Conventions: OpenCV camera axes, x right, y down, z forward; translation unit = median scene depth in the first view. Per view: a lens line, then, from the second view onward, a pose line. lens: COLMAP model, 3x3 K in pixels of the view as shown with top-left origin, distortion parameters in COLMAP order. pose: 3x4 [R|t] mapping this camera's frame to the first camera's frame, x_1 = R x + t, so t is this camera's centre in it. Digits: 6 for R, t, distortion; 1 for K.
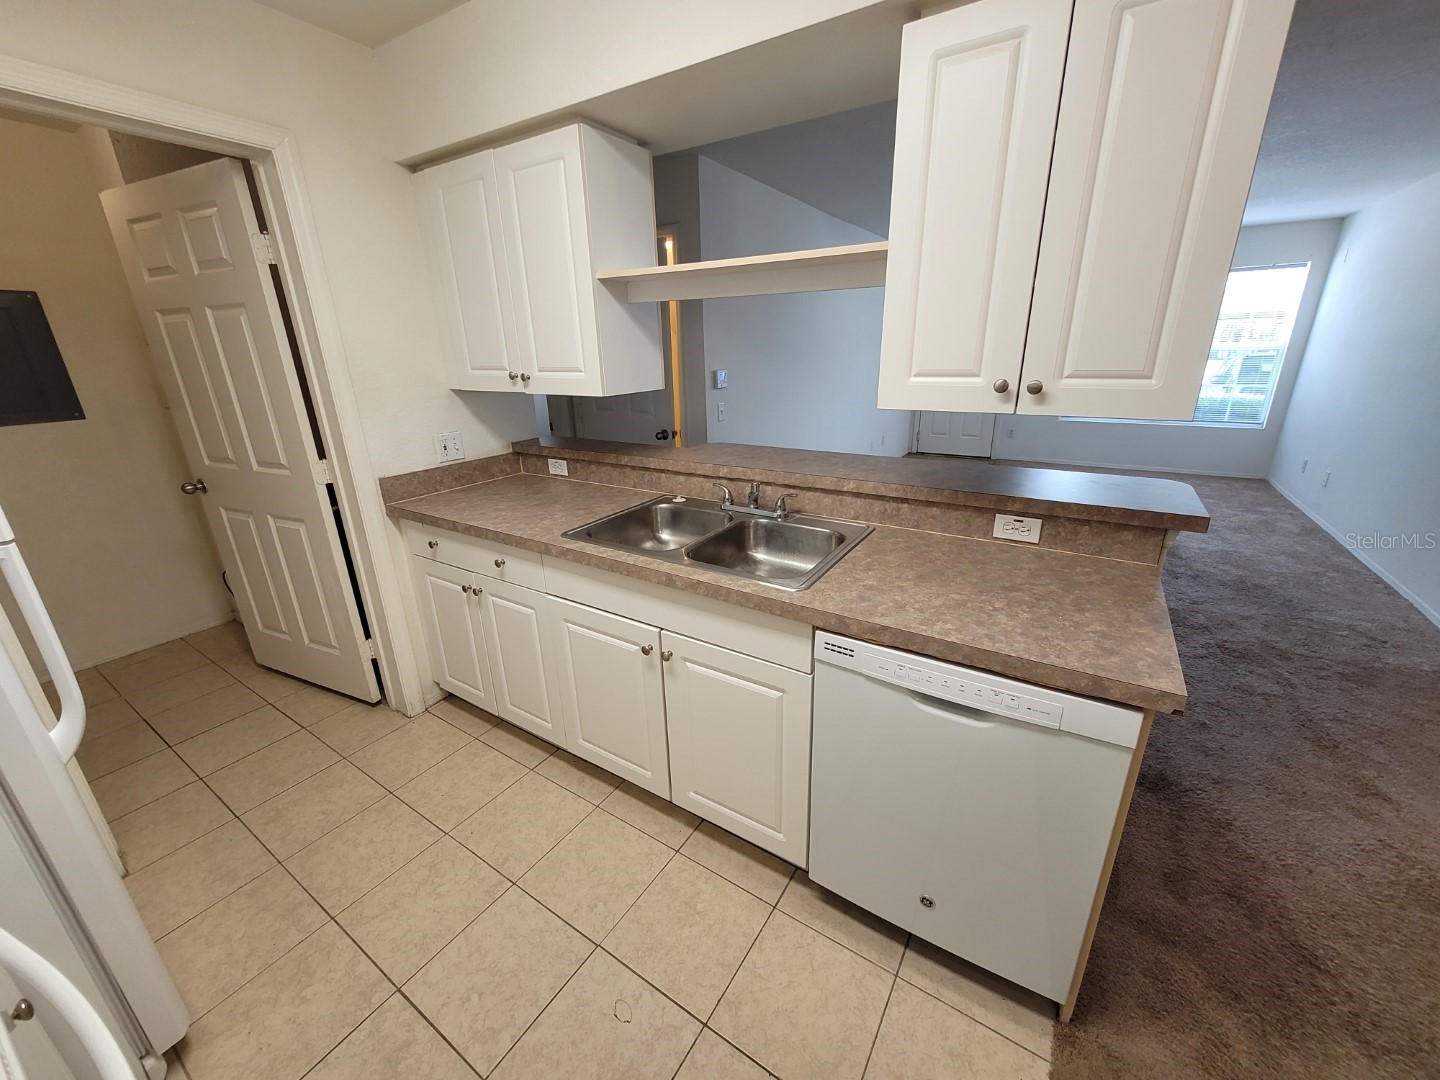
lens RADIAL K [[563.4, 0, 721.0], [0, 563.4, 536.3], [0, 0, 1]] dist [0.000731, 0.000188]
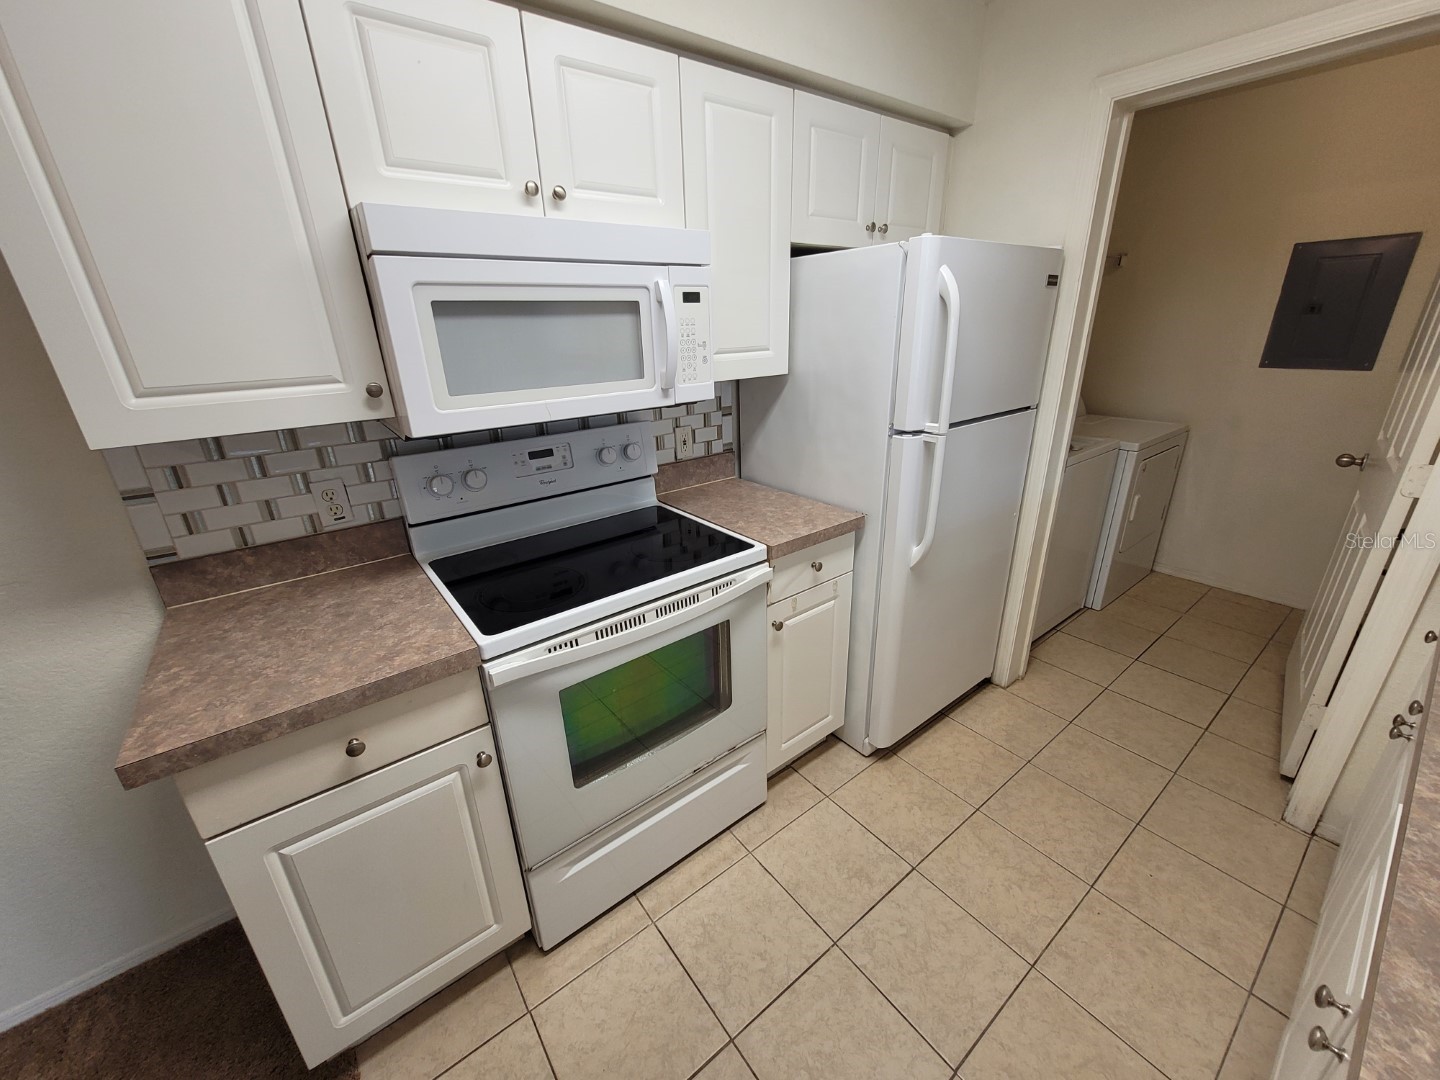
lens RADIAL K [[563.4, 0, 721.0], [0, 563.4, 536.3], [0, 0, 1]] dist [0.000731, 0.000188]
pose [[-0.334232, 0.366120, -0.868473, 0.288584], [-0.272043, 0.844769, 0.460824, -0.189747], [0.902375, 0.390284, -0.182748, 0.493230]]
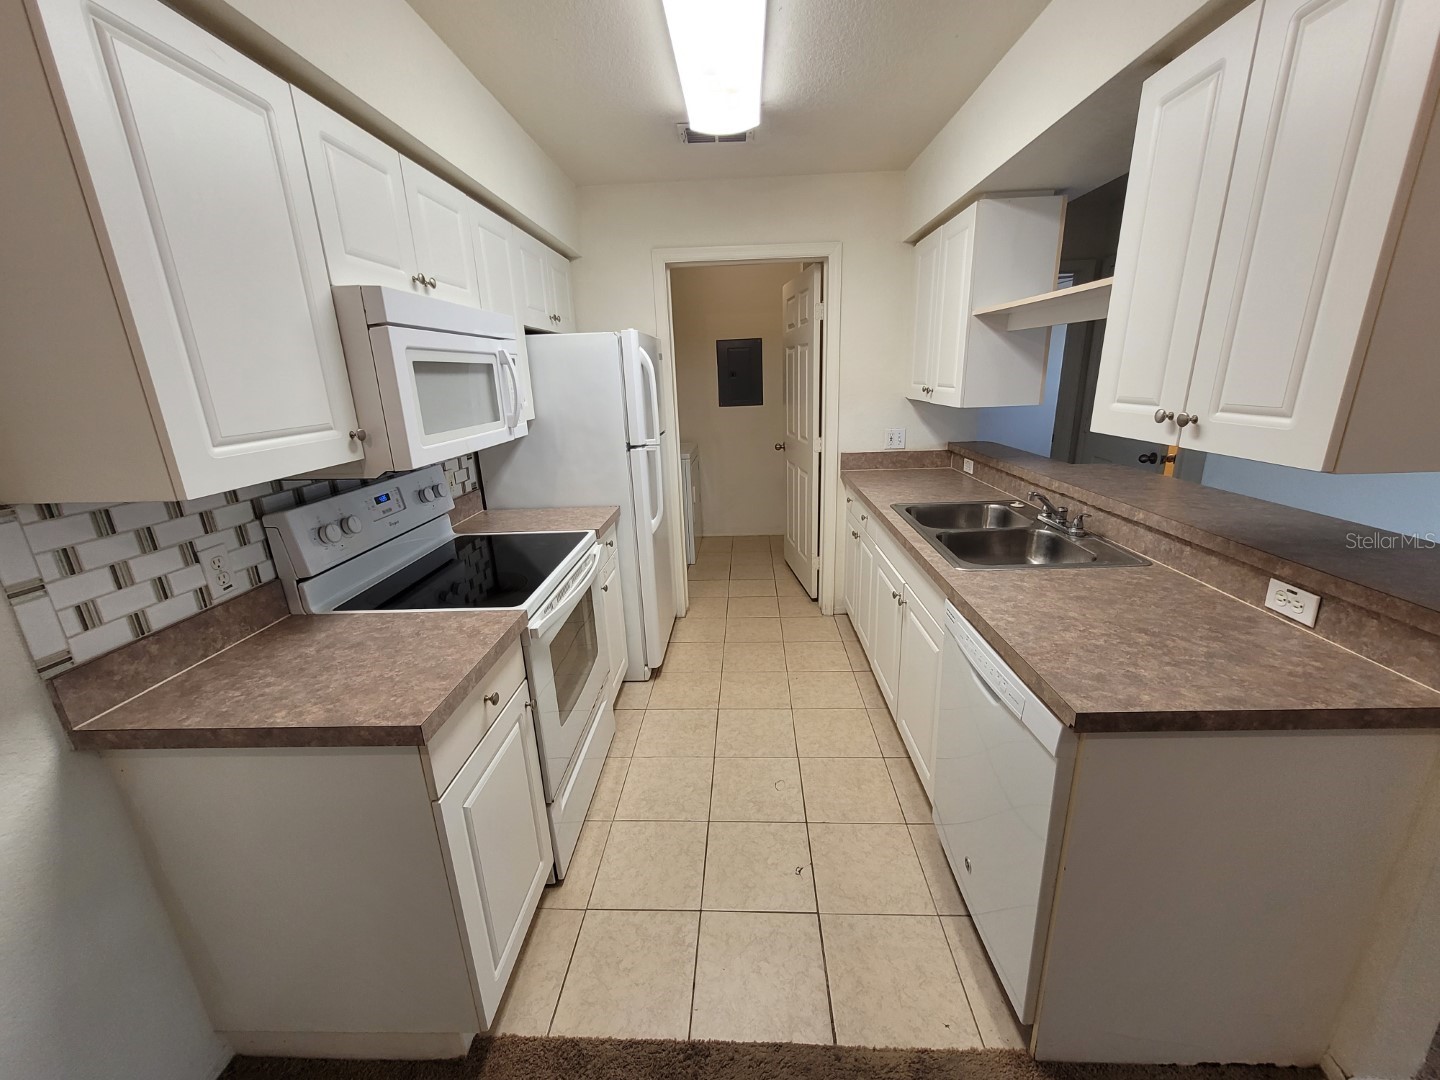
lens RADIAL K [[563.4, 0, 721.0], [0, 563.4, 536.3], [0, 0, 1]] dist [0.000731, 0.000188]
pose [[0.506124, 0.246844, -0.826382, 0.727610], [-0.257403, 0.957731, 0.128429, 0.002330], [0.823153, 0.147712, 0.548269, -0.098807]]
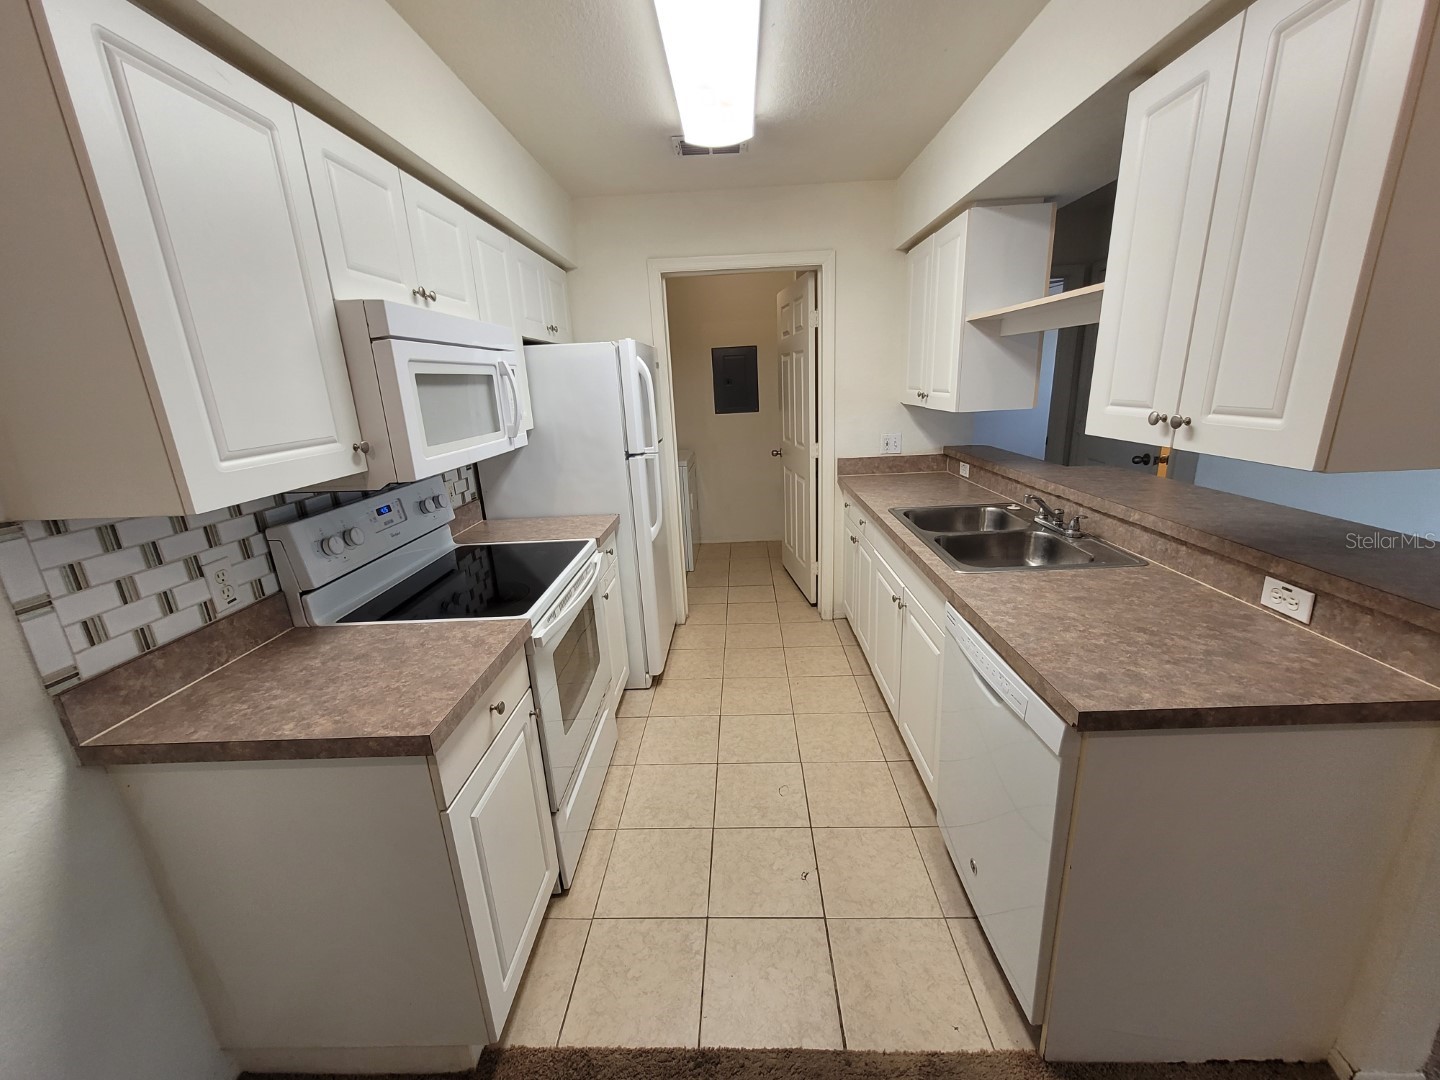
lens RADIAL K [[563.4, 0, 721.0], [0, 563.4, 536.3], [0, 0, 1]] dist [0.000731, 0.000188]
pose [[0.515019, 0.229615, -0.825853, 0.729288], [-0.244304, 0.962814, 0.115342, 0.003947], [0.821627, 0.142356, 0.551963, -0.110052]]
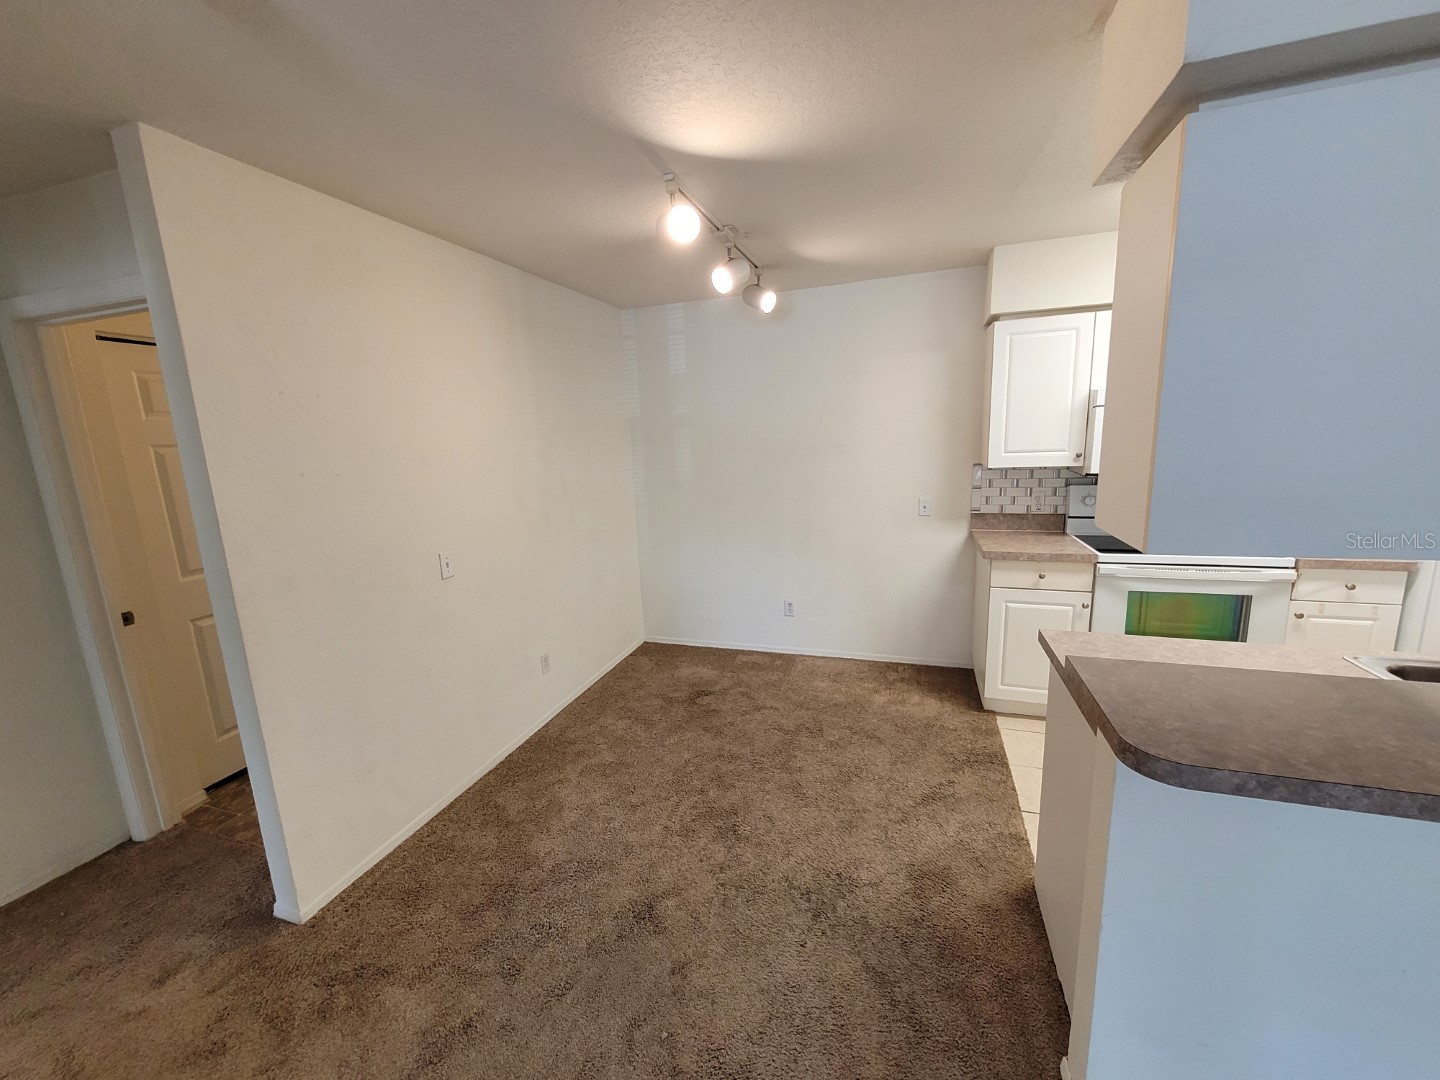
lens RADIAL K [[563.4, 0, 721.0], [0, 563.4, 536.3], [0, 0, 1]] dist [0.000731, 0.000188]
pose [[-0.966758, 0.104269, -0.233469, 1.325952], [-0.023753, 0.872506, 0.488026, -0.532309], [0.254588, 0.477348, -0.841025, 1.264018]]
